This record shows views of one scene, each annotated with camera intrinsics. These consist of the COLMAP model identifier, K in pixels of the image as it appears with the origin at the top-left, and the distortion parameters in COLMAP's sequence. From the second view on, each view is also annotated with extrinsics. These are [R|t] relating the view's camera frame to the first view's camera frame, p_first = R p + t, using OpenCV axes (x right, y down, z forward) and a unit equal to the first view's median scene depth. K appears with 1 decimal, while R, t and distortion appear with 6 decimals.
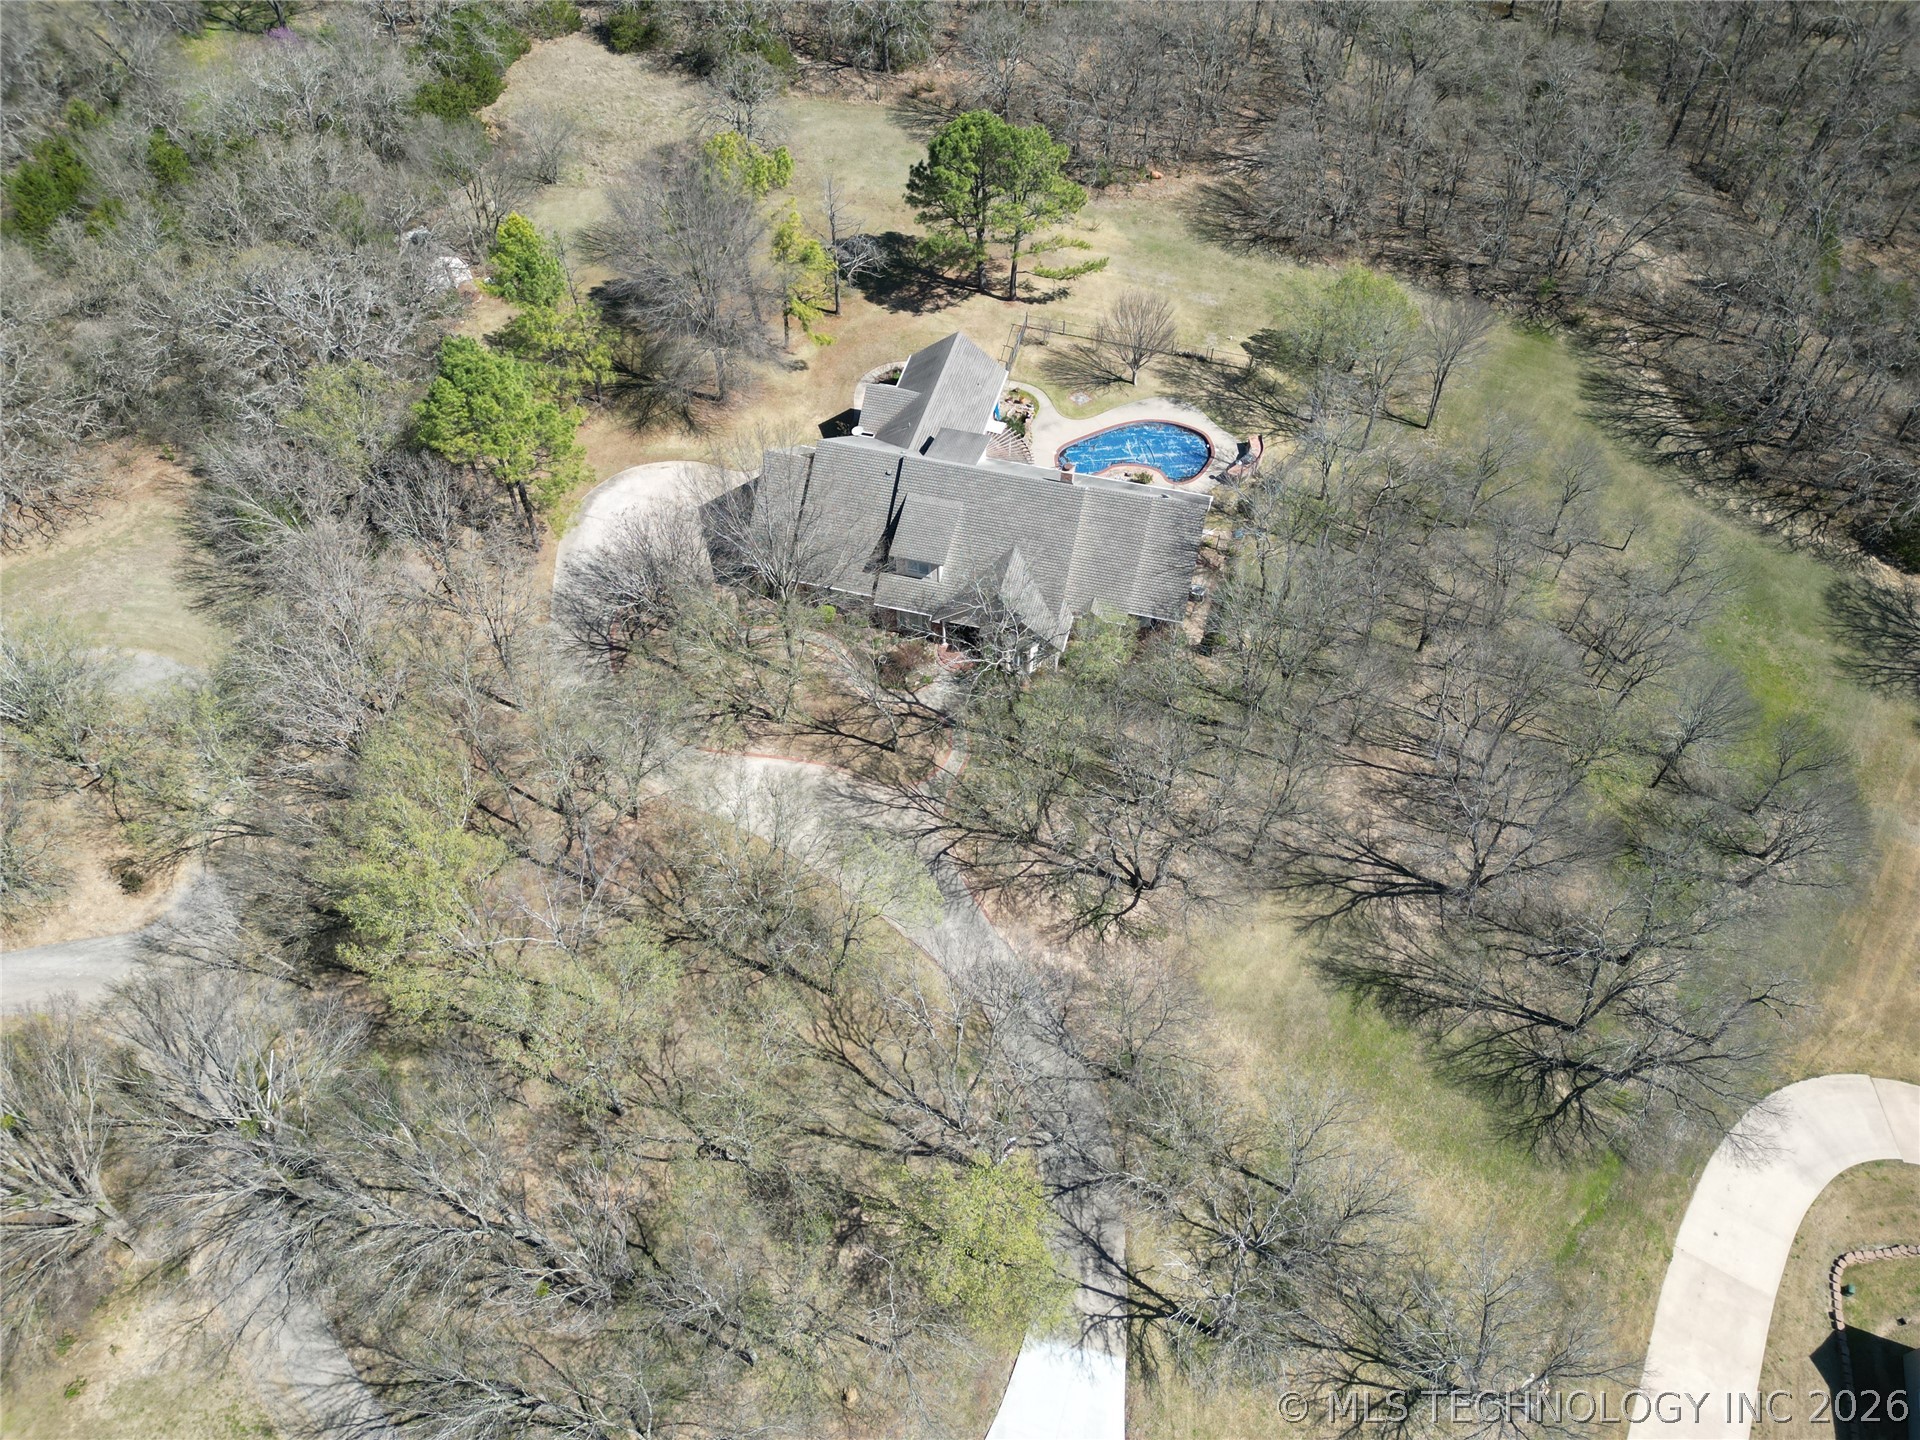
lens RADIAL K [[1339.8, 0, 949.6], [0, 1339.8, 733.6], [0, 0, 1]] dist [0.063682, -0.054165]
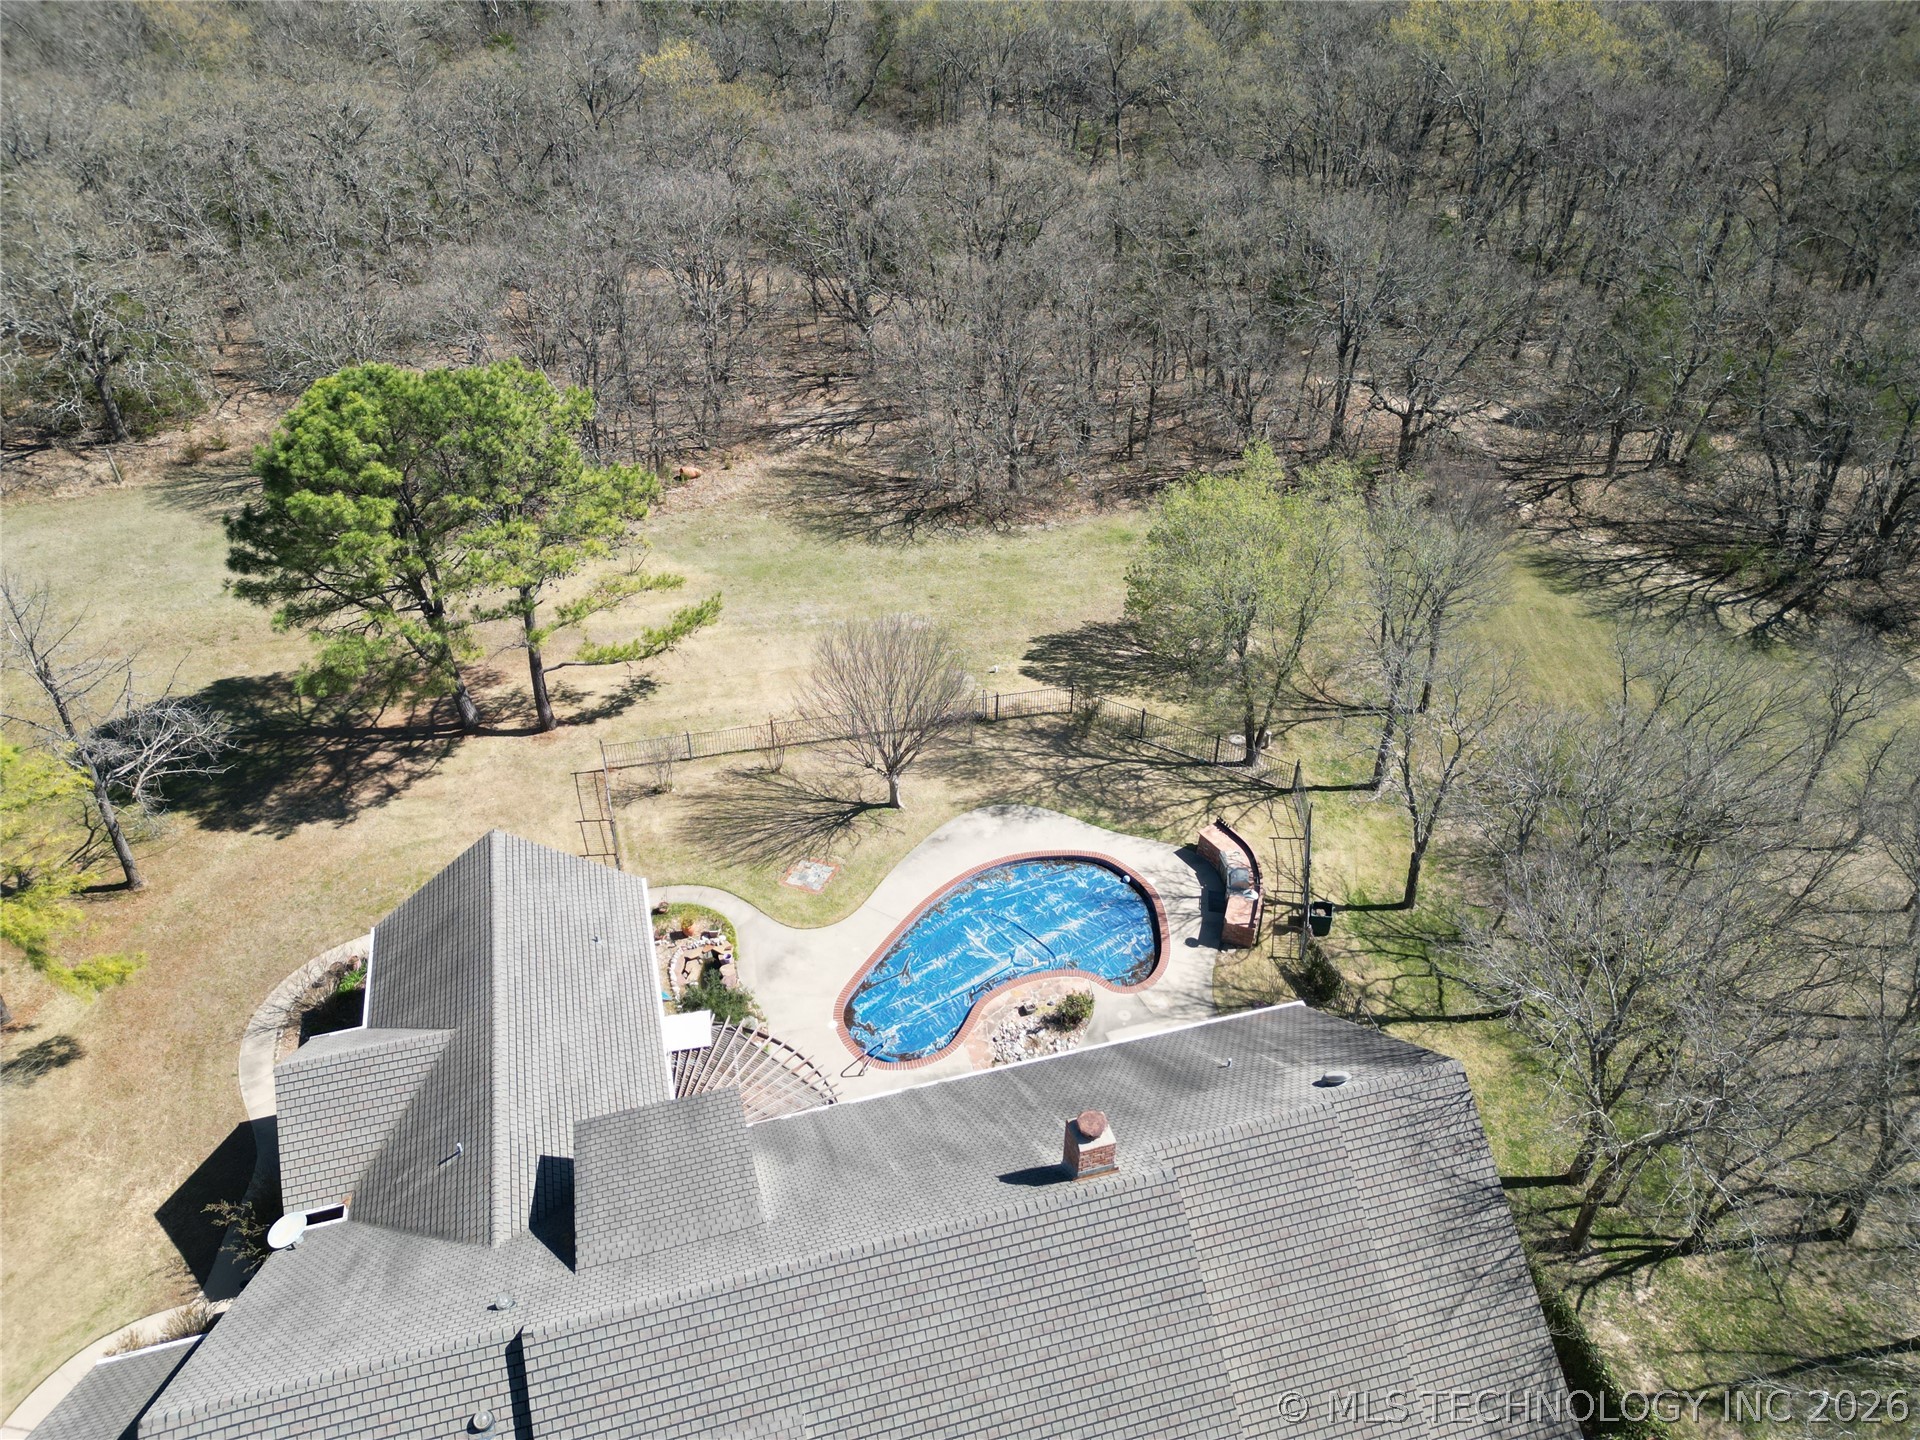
lens RADIAL K [[1339.8, 0, 953.5], [0, 1339.8, 725.8], [0, 0, 1]] dist [0.063682, -0.054165]
pose [[0.858294, -0.296000, 0.419184, -0.030698], [0.401491, 0.896084, -0.189311, -0.186536], [-0.319588, 0.330782, 0.887945, 0.567250]]
